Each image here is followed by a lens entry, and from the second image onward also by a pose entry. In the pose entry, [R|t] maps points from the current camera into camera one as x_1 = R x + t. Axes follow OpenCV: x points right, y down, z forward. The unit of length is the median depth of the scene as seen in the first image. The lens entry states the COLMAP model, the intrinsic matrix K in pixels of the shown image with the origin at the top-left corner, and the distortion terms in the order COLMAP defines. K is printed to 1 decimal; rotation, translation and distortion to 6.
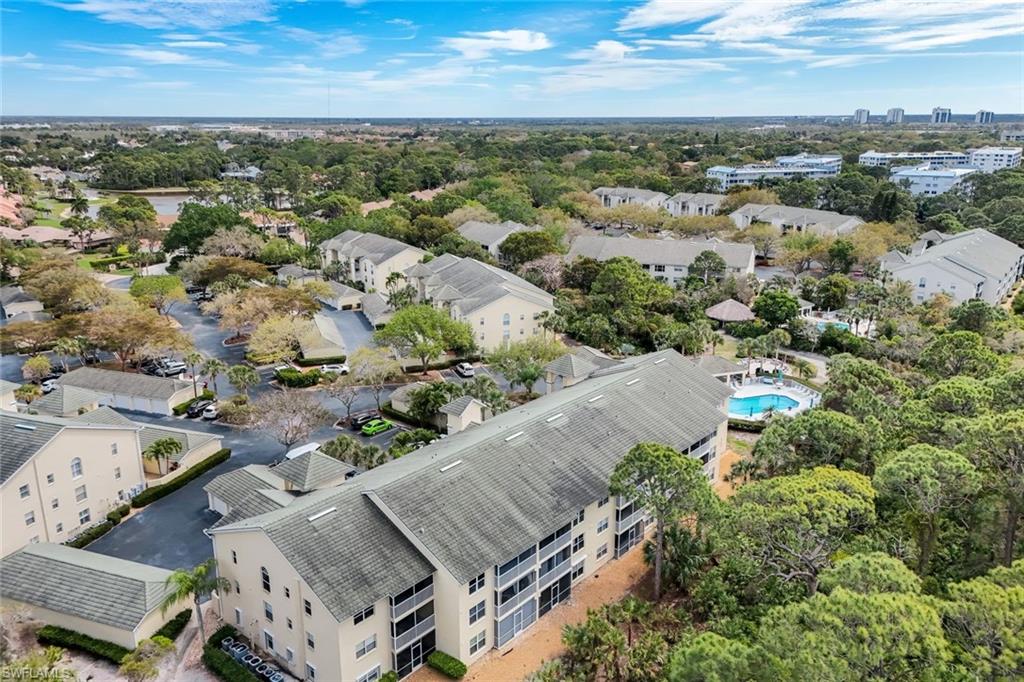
lens RADIAL K [[745.7, 0, 513.5], [0, 745.7, 378.0], [0, 0, 1]] dist [0.067827, -0.054064]
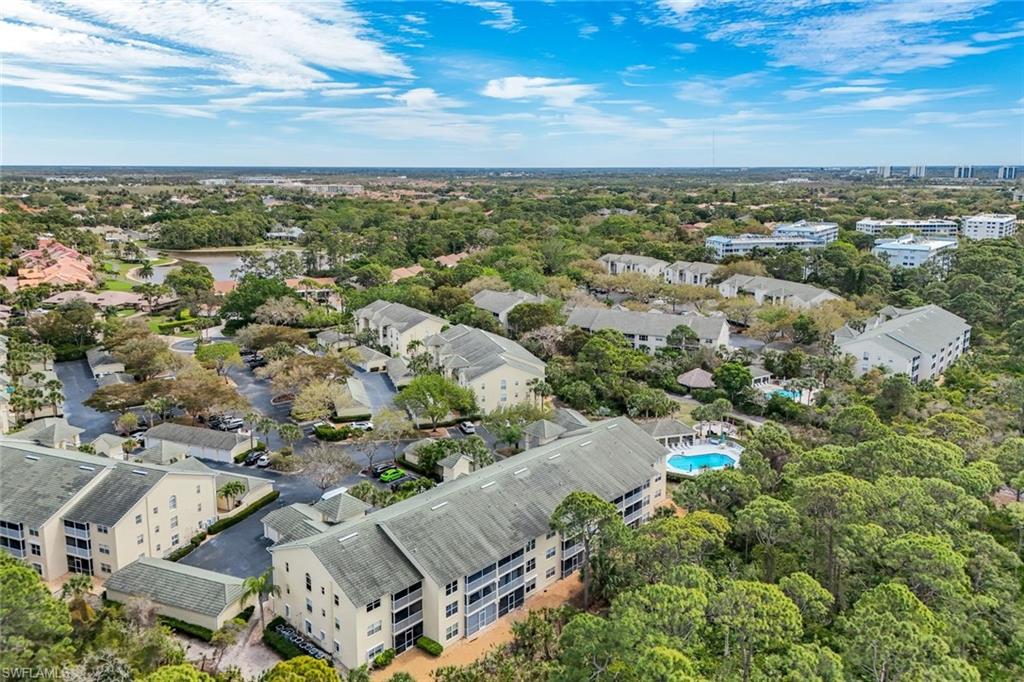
lens RADIAL K [[748.5, 0, 508.6], [0, 748.5, 331.2], [0, 0, 1]] dist [0.063452, -0.043241]
pose [[0.998956, 0.008626, -0.044860, 0.053021], [-0.013975, 0.992636, -0.120328, -0.019983], [0.043491, 0.120829, 0.991720, -0.218323]]
